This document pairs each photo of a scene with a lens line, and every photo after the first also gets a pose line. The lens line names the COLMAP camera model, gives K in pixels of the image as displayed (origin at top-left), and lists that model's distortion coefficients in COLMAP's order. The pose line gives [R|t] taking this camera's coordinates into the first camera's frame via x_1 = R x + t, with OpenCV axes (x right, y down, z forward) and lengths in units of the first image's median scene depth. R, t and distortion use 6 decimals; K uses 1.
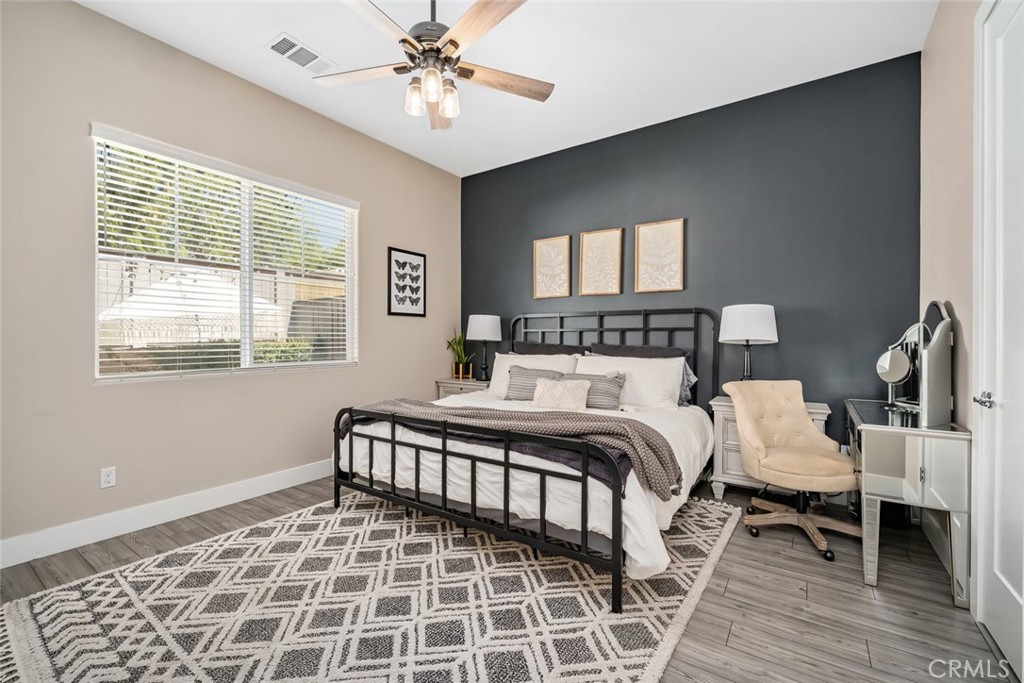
lens RADIAL K [[436.7, 0, 512.0], [0, 436.7, 344.8], [0, 0, 1]] dist [-0.000293, 0.000081]
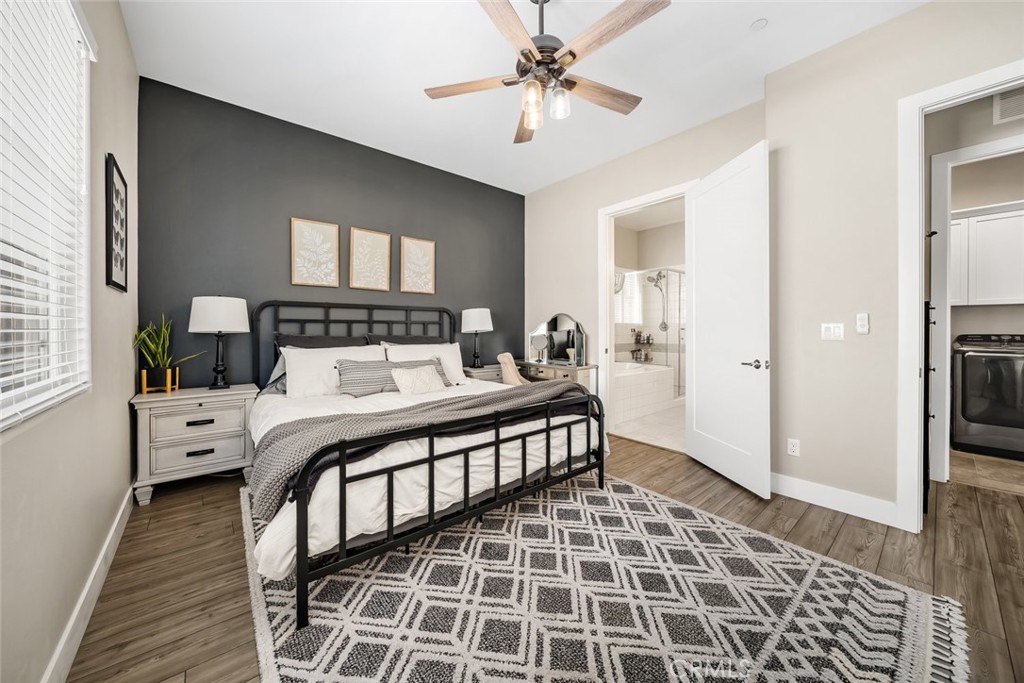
lens RADIAL K [[364.2, 0, 506.8], [0, 364.2, 320.6], [0, 0, 1]] dist [0.009500, 0.000056]
pose [[0.276081, 0.019765, 0.960931, -0.888213], [0.013854, 0.999603, -0.024541, -0.017008], [-0.961034, 0.020088, 0.275698, 0.668336]]
